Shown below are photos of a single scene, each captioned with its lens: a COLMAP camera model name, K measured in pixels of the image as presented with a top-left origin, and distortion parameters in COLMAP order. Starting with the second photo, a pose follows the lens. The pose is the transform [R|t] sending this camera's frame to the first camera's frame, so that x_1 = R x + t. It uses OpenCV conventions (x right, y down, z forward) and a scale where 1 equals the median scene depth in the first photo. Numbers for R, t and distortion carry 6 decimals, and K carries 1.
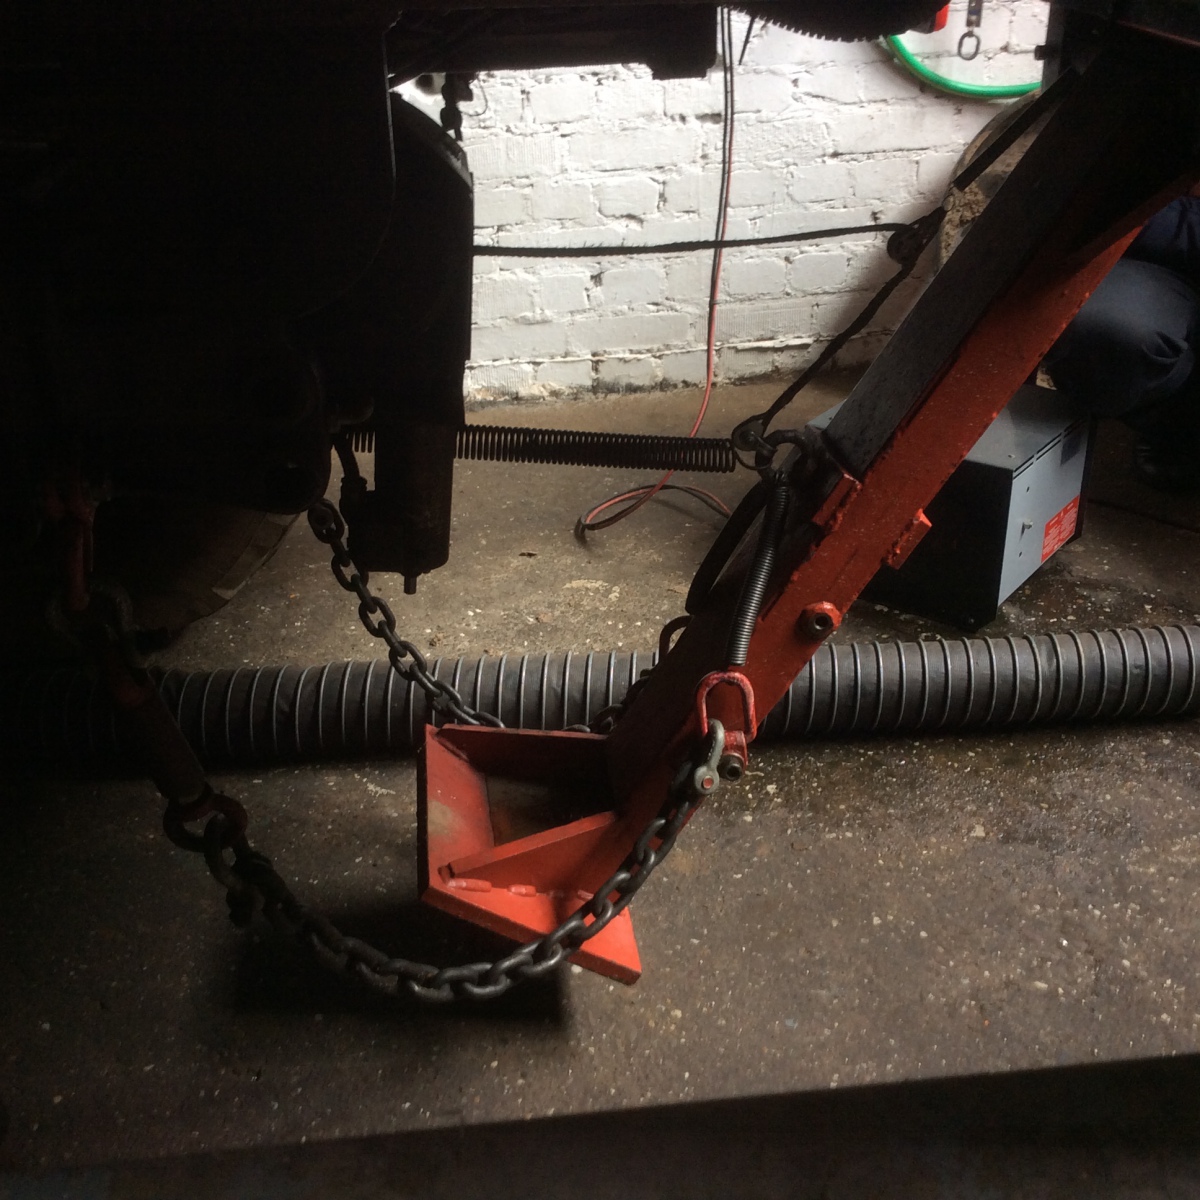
lens RADIAL K [[1556.2, 0, 602.0], [0, 1556.2, 581.0], [0, 0, 1]] dist [0.078475, 0.010435]
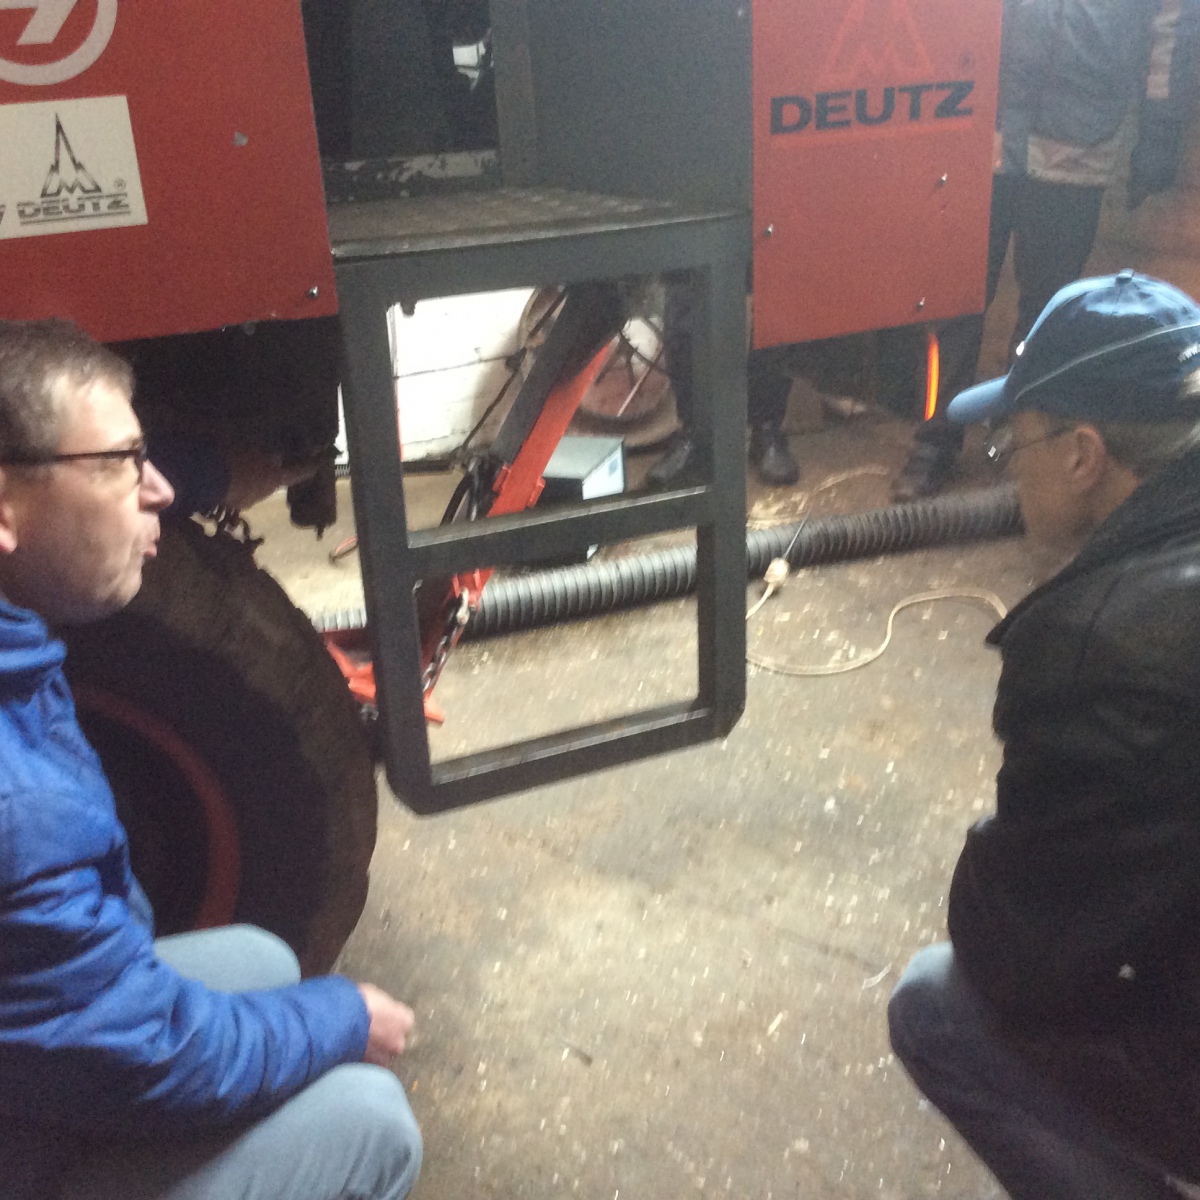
lens RADIAL K [[1556.2, 0, 602.0], [0, 1556.2, 581.0], [0, 0, 1]] dist [0.078475, 0.010435]
pose [[0.959744, -0.143944, 0.241189, -0.253737], [0.165059, 0.983821, -0.069652, 0.256241], [-0.227260, 0.106659, 0.967976, -1.101997]]
